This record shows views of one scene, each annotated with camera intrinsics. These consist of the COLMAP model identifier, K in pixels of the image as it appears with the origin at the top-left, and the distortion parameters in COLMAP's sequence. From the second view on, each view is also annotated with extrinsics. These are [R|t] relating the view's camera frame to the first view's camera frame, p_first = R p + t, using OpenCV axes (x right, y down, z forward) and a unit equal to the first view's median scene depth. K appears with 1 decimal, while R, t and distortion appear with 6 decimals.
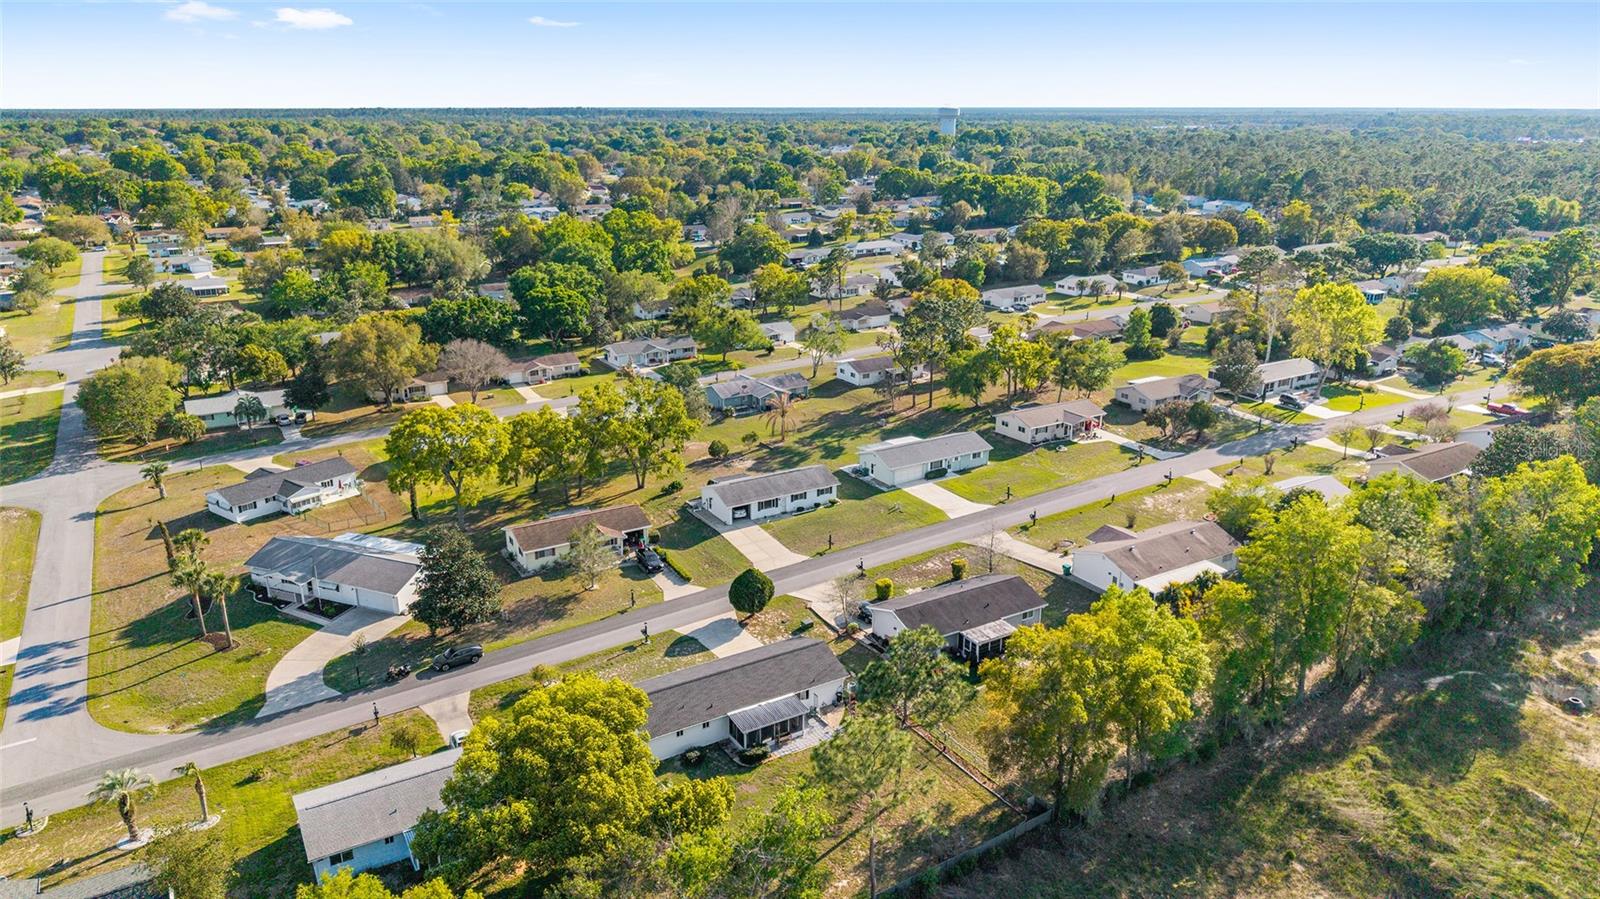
lens RADIAL K [[1086.7, 0, 798.3], [0, 1086.7, 456.2], [0, 0, 1]] dist [0.032130, -0.038415]
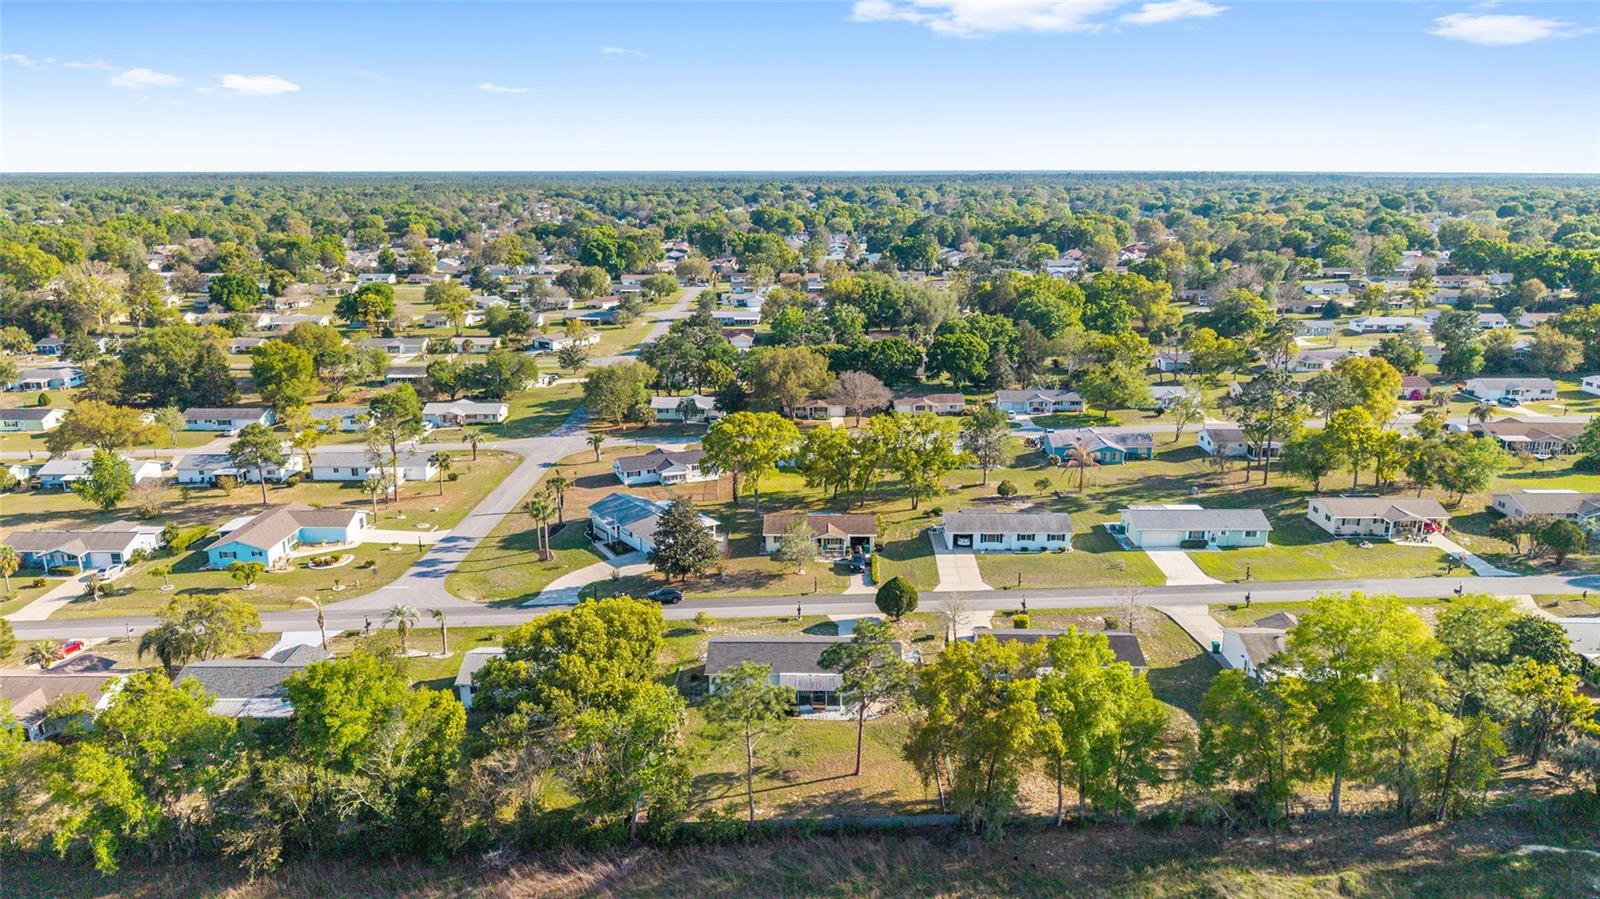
lens RADIAL K [[1086.7, 0, 803.1], [0, 1086.7, 449.3], [0, 0, 1]] dist [0.032130, -0.038415]
pose [[0.844088, 0.129140, -0.520422, 0.281405], [-0.160211, 0.986970, -0.014938, 0.002824], [0.511712, 0.095986, 0.853779, -0.019107]]
